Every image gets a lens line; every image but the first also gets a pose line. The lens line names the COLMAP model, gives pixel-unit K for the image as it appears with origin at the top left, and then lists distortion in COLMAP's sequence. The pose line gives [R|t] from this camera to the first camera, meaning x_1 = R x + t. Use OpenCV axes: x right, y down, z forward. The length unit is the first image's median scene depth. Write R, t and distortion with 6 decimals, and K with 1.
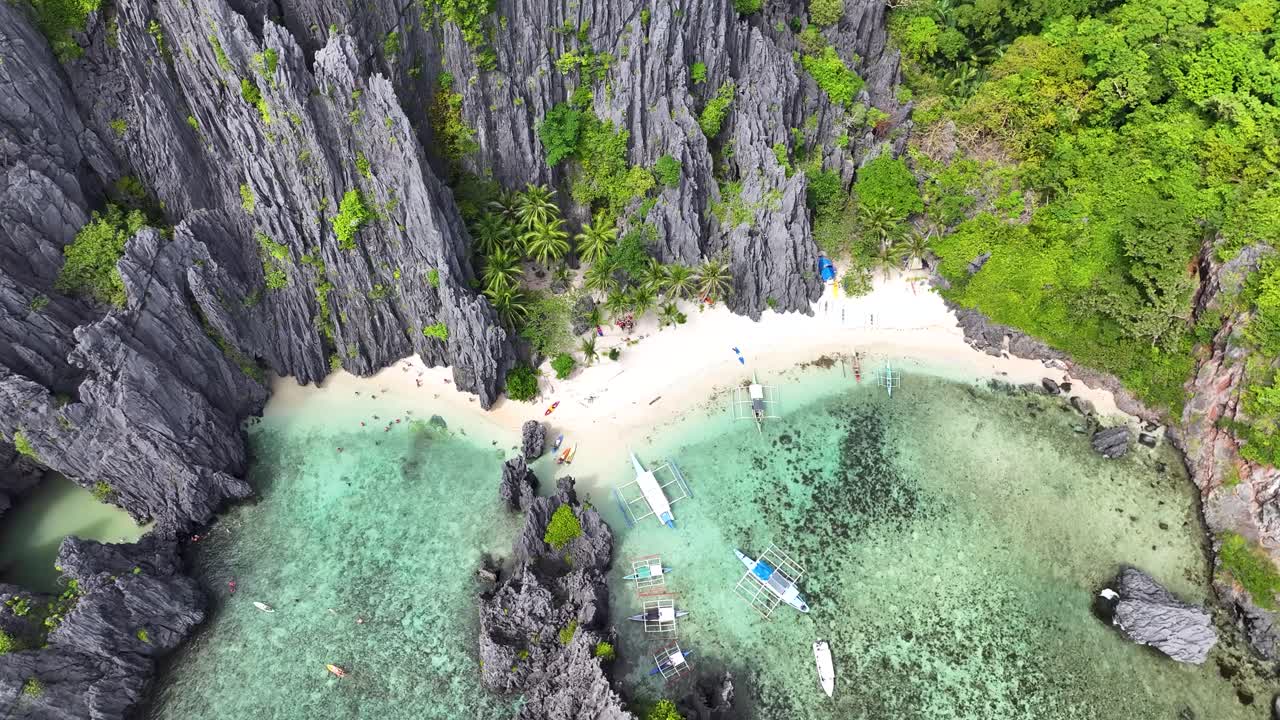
lens RADIAL K [[898.2, 0, 654.2], [0, 898.2, 363.6], [0, 0, 1]] dist [0.006142, 0.002909]
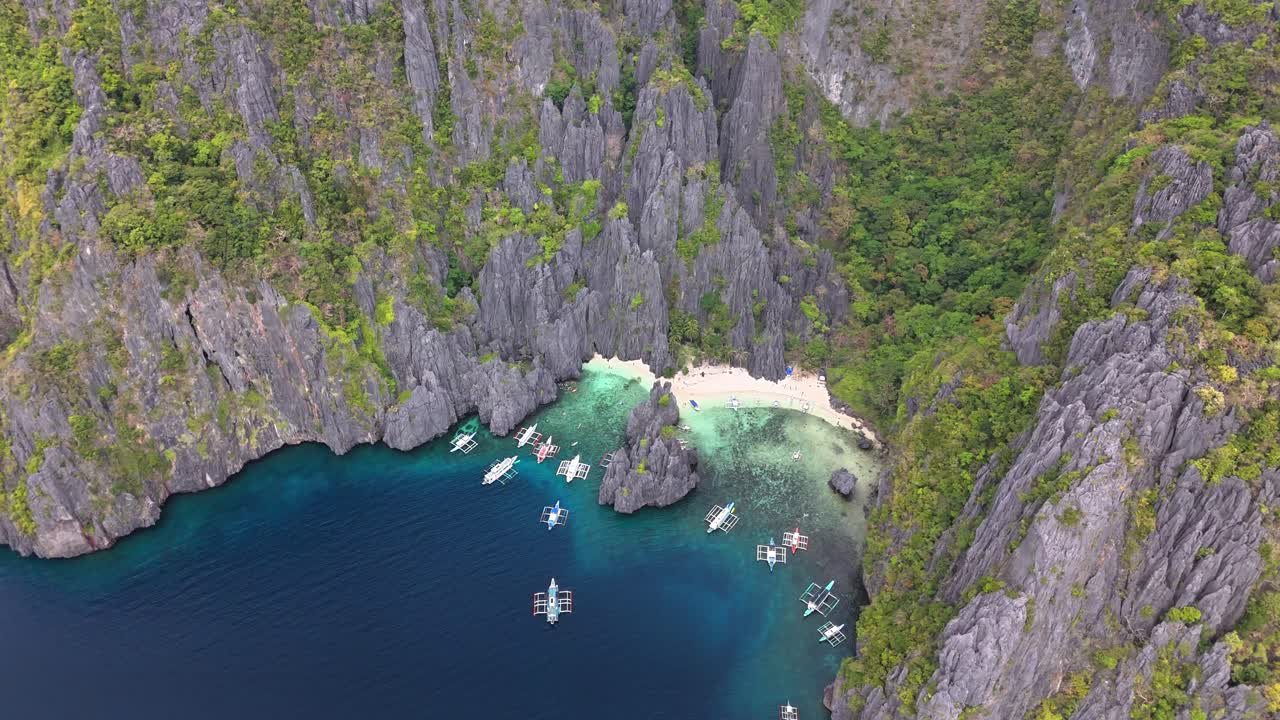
lens RADIAL K [[958.7, 0, 642.3], [0, 958.7, 330.0], [0, 0, 1]] dist [0.056793, -0.051062]
pose [[0.912358, 0.210780, -0.350963, 0.849270], [-0.336832, 0.873746, -0.350872, 1.037595], [0.232695, 0.438337, 0.868167, -1.828652]]
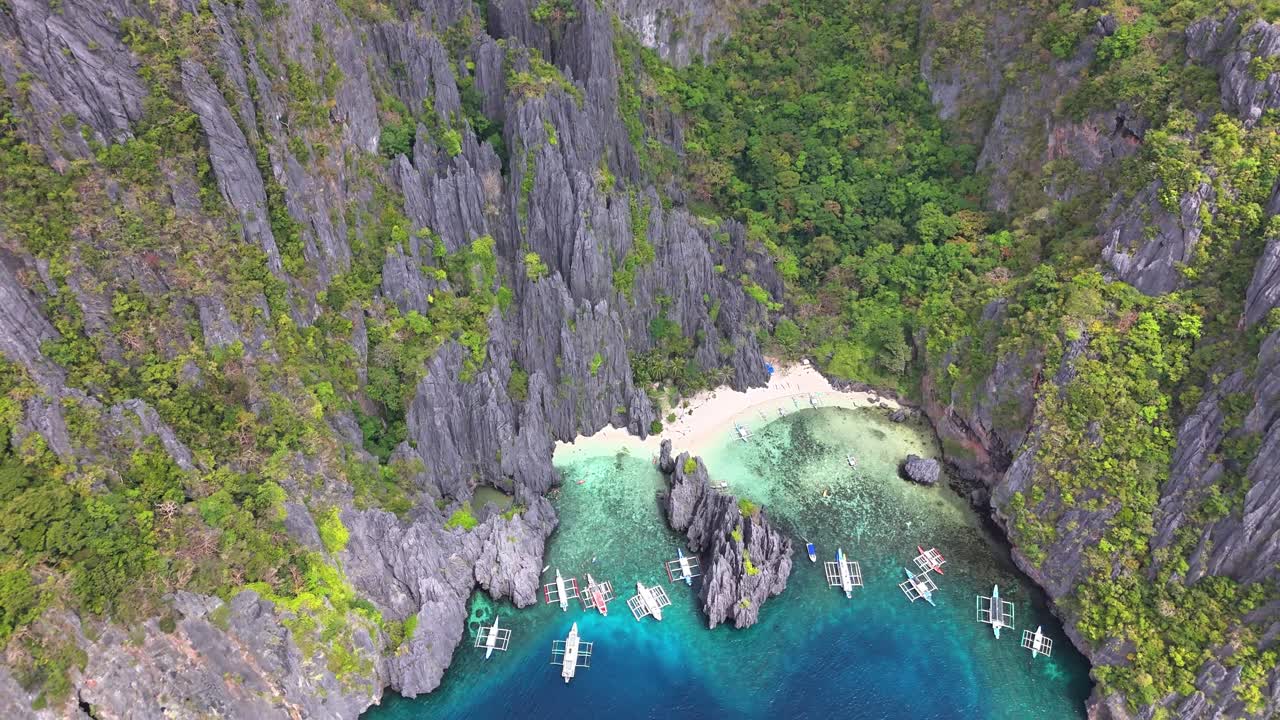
lens RADIAL K [[958.7, 0, 642.3], [0, 958.7, 330.0], [0, 0, 1]] dist [0.056793, -0.051062]
pose [[0.986738, -0.144283, 0.074371, -0.339502], [0.159970, 0.942088, -0.294755, 0.532296], [-0.027536, 0.302743, 0.952674, -1.555362]]
